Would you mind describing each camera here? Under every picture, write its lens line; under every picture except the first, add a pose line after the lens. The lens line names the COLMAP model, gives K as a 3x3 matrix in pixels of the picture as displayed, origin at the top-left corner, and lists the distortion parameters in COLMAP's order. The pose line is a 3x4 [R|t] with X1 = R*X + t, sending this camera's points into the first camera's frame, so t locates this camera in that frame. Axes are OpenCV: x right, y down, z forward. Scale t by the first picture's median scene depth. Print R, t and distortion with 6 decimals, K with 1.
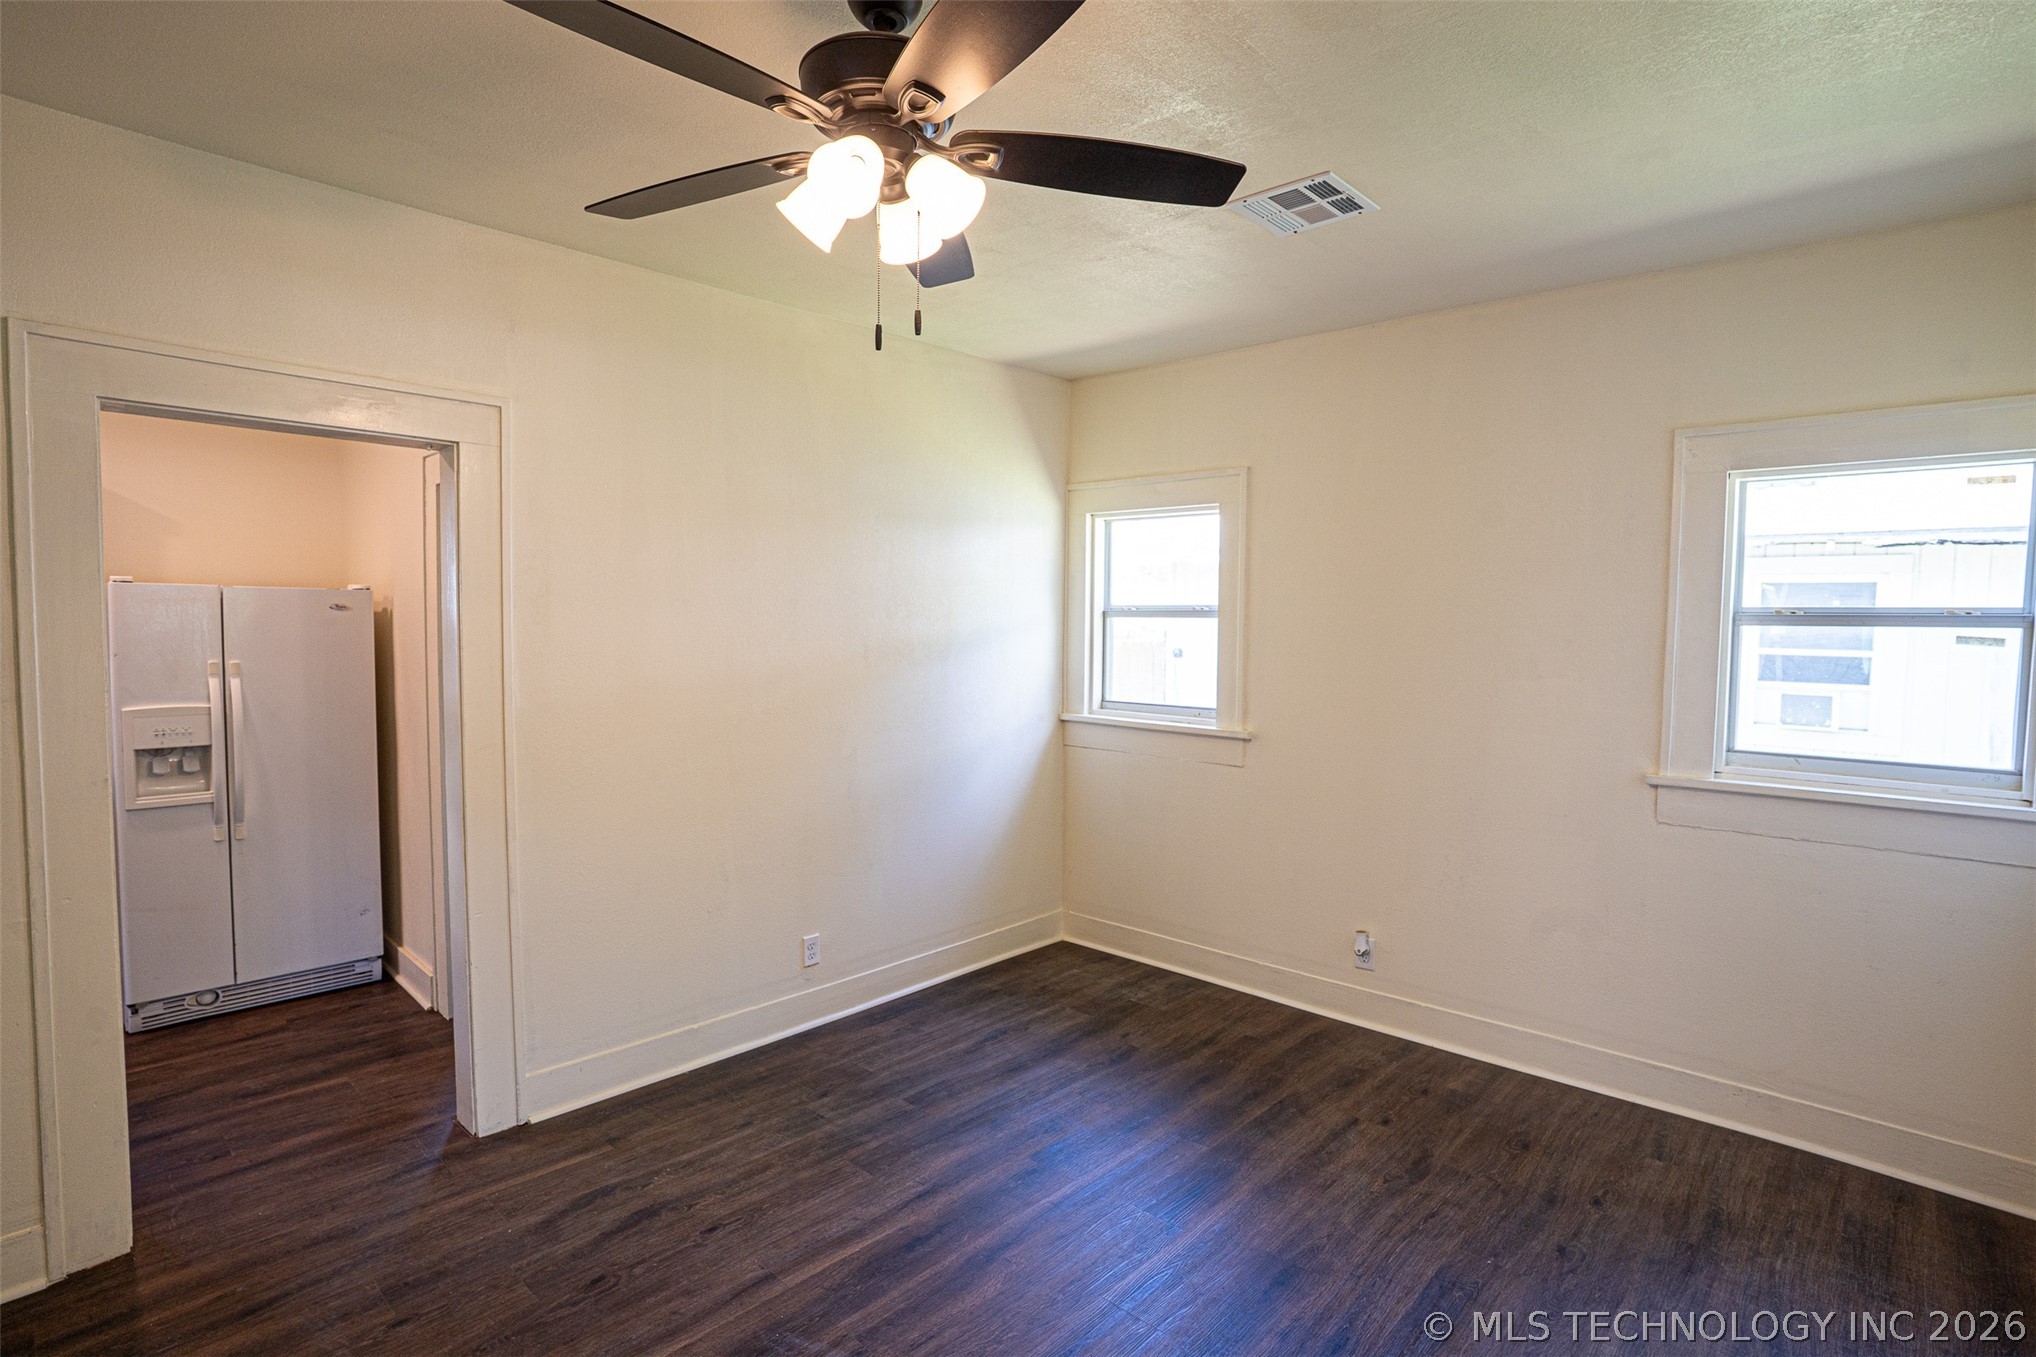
lens RADIAL K [[1000.1, 0, 1007.2], [0, 1000.1, 677.6], [0, 0, 1]] dist [-0.067600, 0.029406]
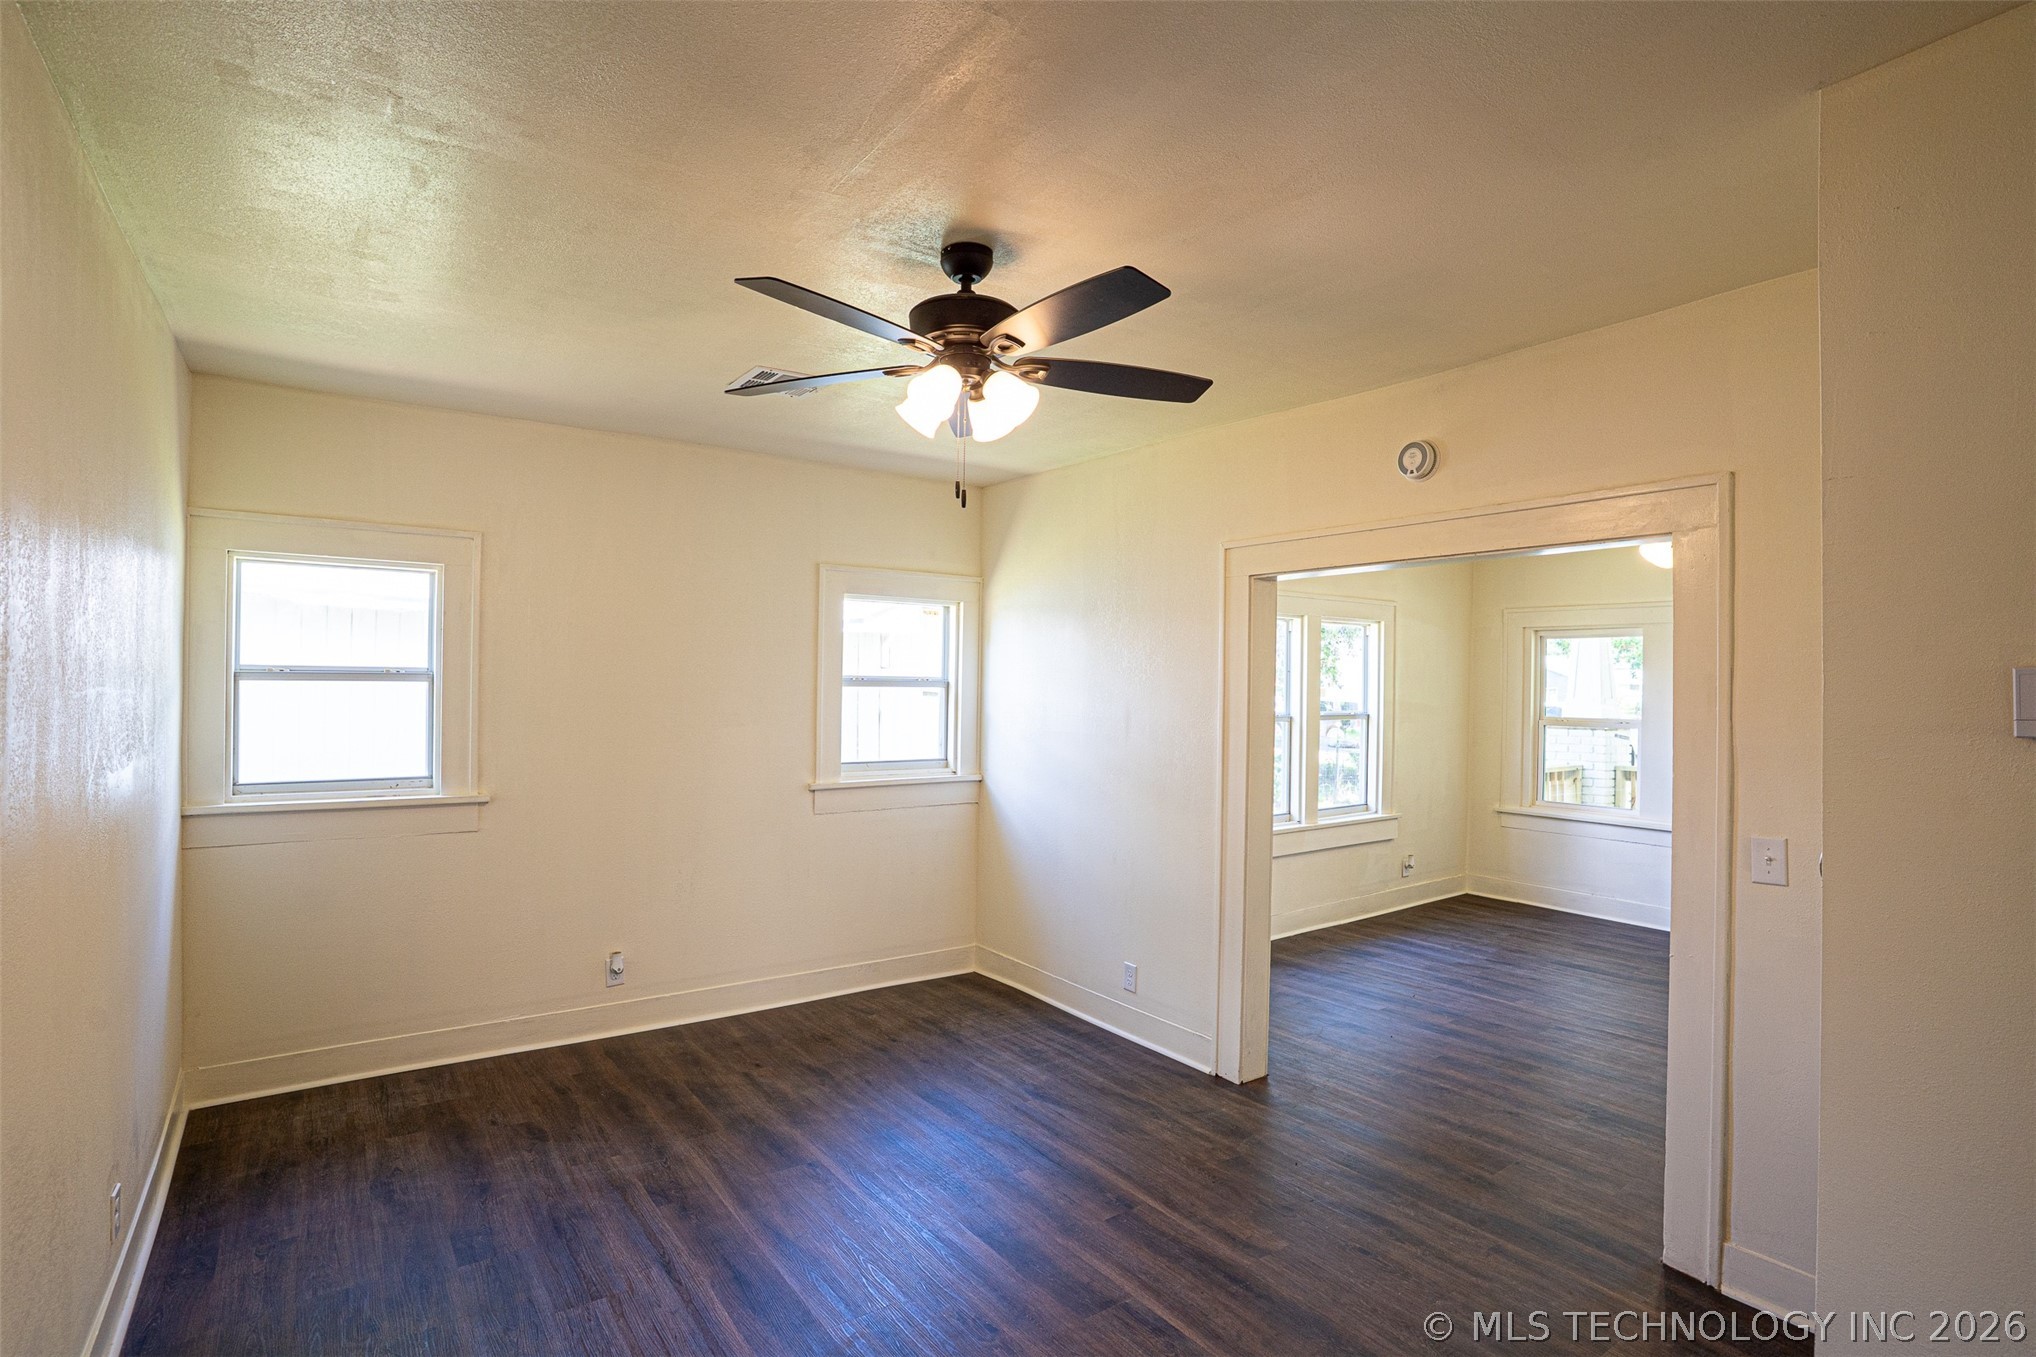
lens RADIAL K [[1000.1, 0, 1020.9], [0, 1000.1, 685.9], [0, 0, 1]] dist [-0.067600, 0.029406]
pose [[0.193269, -0.009718, 0.981098, -0.702657], [0.046596, 0.998914, 0.000715, -0.034797], [-0.980039, 0.045577, 0.193512, 0.310169]]
